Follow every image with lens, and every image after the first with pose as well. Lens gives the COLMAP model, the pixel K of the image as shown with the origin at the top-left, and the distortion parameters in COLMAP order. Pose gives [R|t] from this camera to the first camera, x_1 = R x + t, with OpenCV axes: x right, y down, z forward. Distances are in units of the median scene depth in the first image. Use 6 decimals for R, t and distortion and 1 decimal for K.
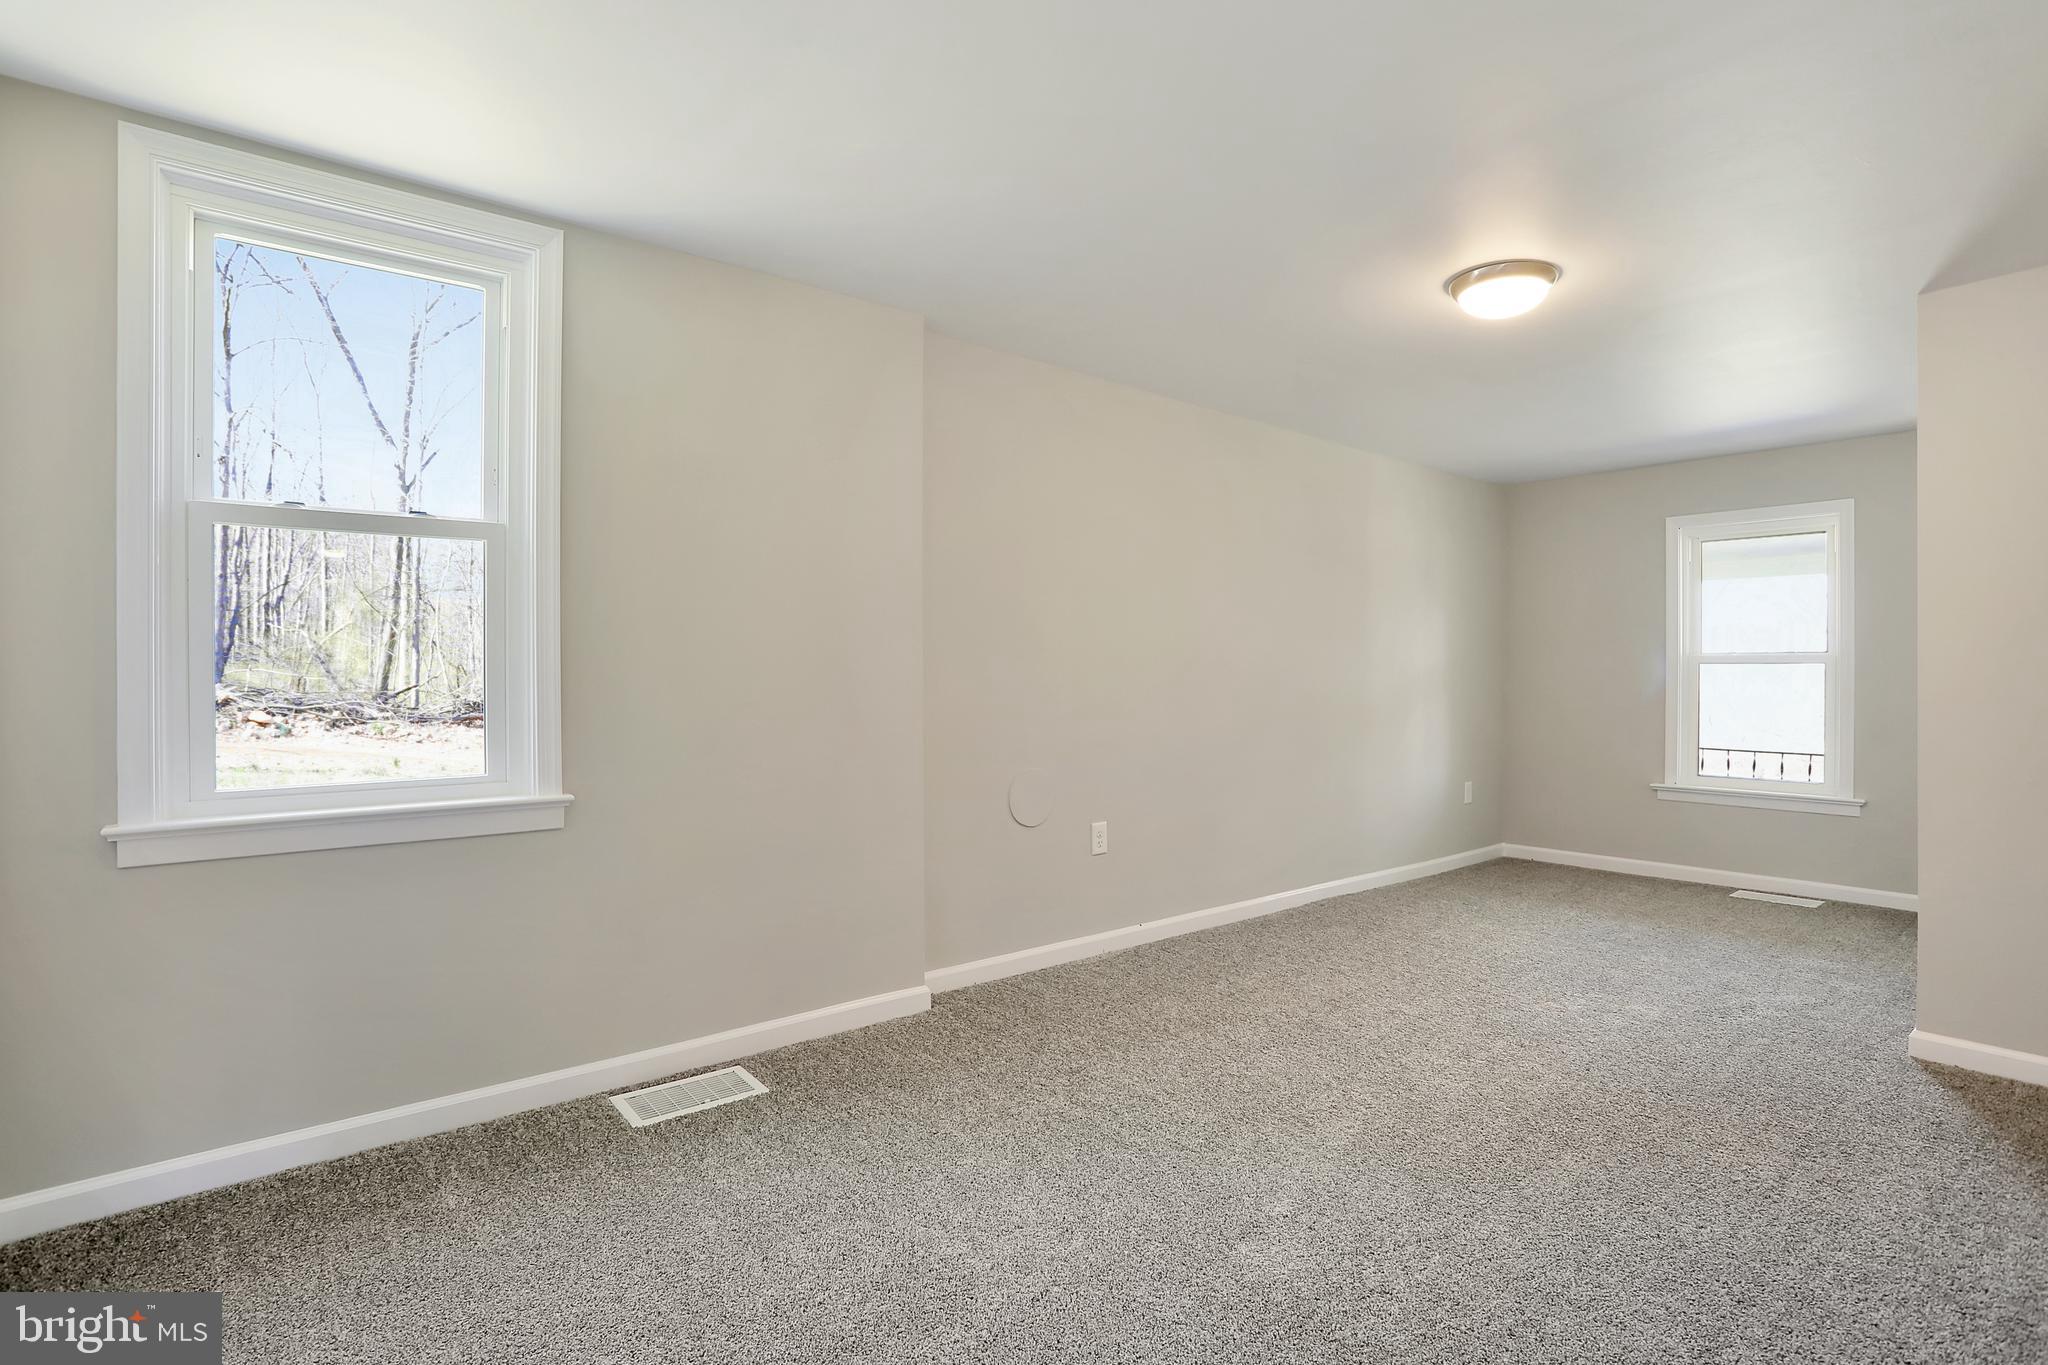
lens RADIAL K [[1009.2, 0, 1024.1], [0, 1009.2, 685.7], [0, 0, 1]] dist [-0.060721, 0.025663]
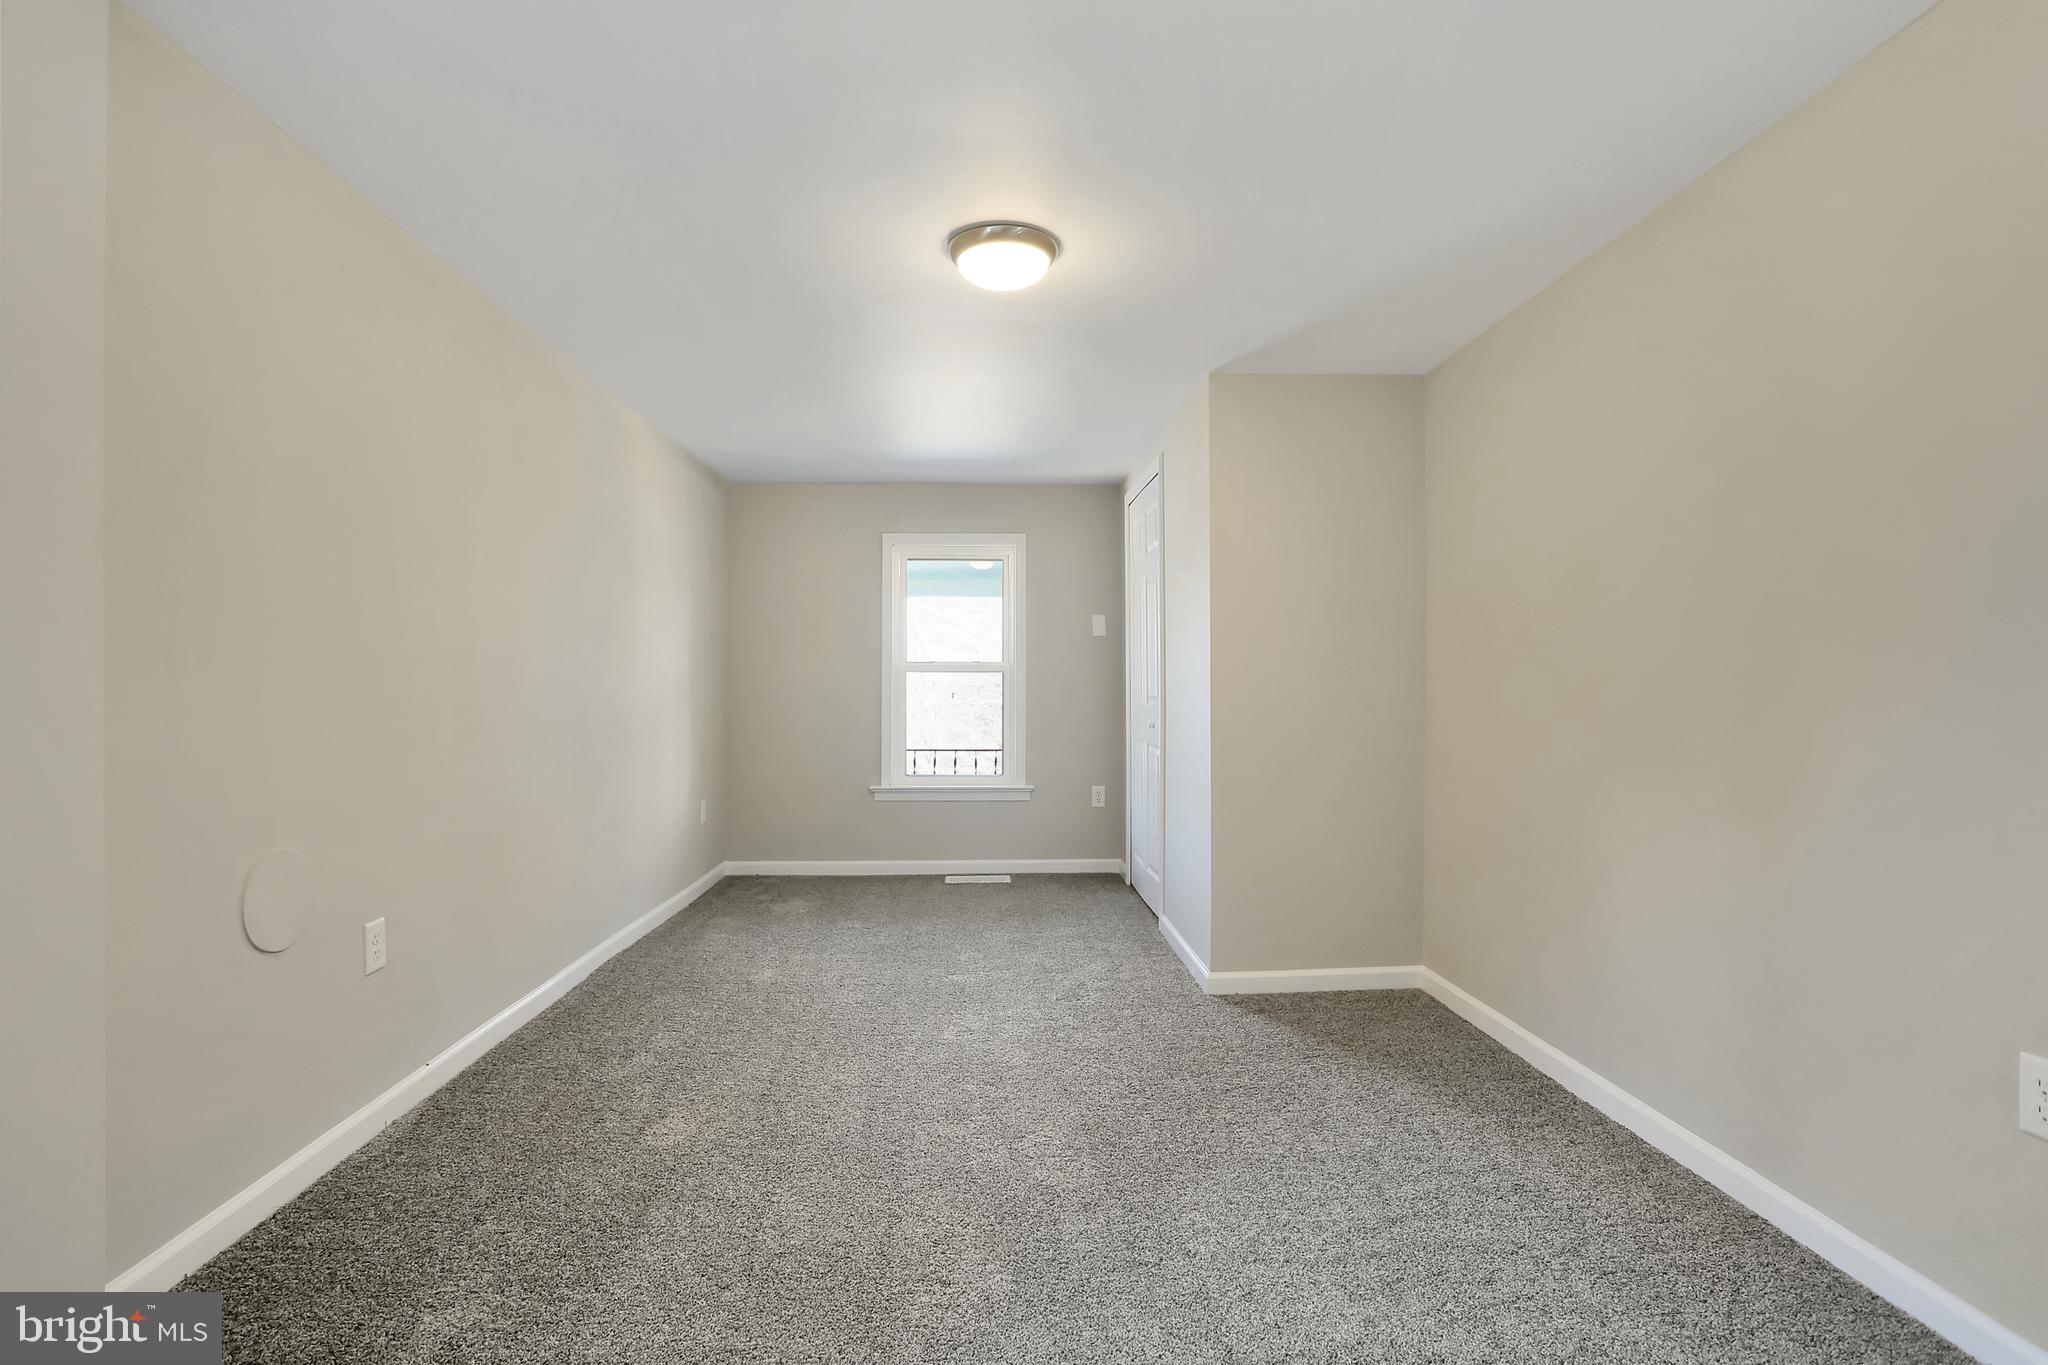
lens RADIAL K [[1017.5, 0, 1025.0], [0, 1017.5, 678.8], [0, 0, 1]] dist [-0.084385, 0.045498]
pose [[0.600584, 0.001800, 0.799560, -0.134845], [0.010173, 0.999899, -0.009892, -0.002396], [-0.799497, 0.014075, 0.600505, 0.243437]]
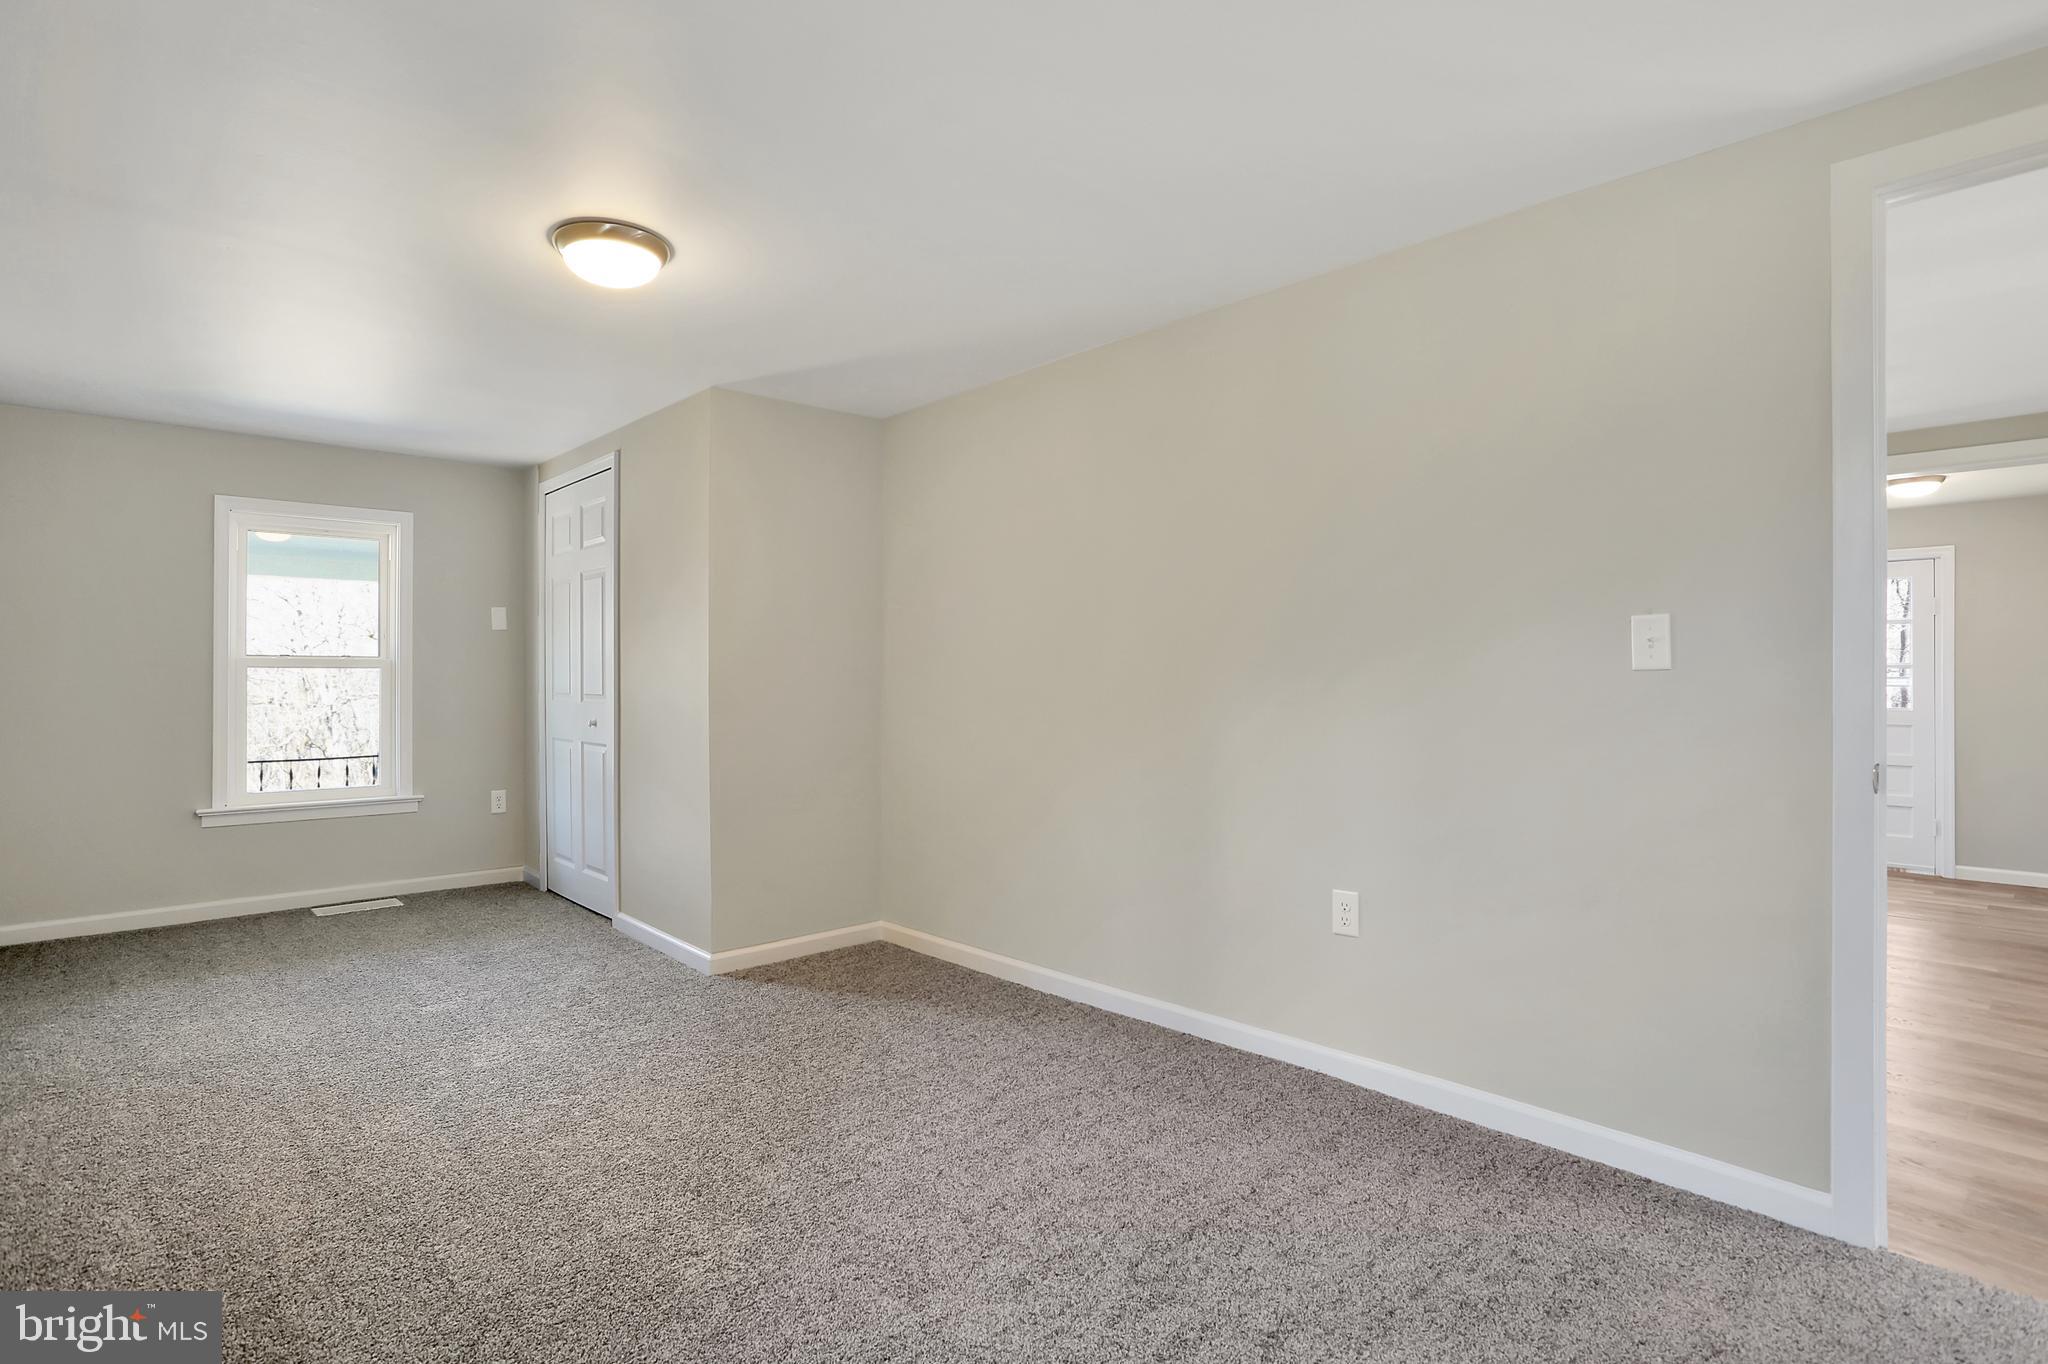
lens RADIAL K [[1009.2, 0, 1024.1], [0, 1009.2, 685.2], [0, 0, 1]] dist [-0.060721, 0.025663]
pose [[-0.056932, -0.009901, 0.998329, -0.247412], [0.011705, 0.999875, 0.010584, -0.007551], [-0.998309, 0.012288, -0.056809, 0.379153]]
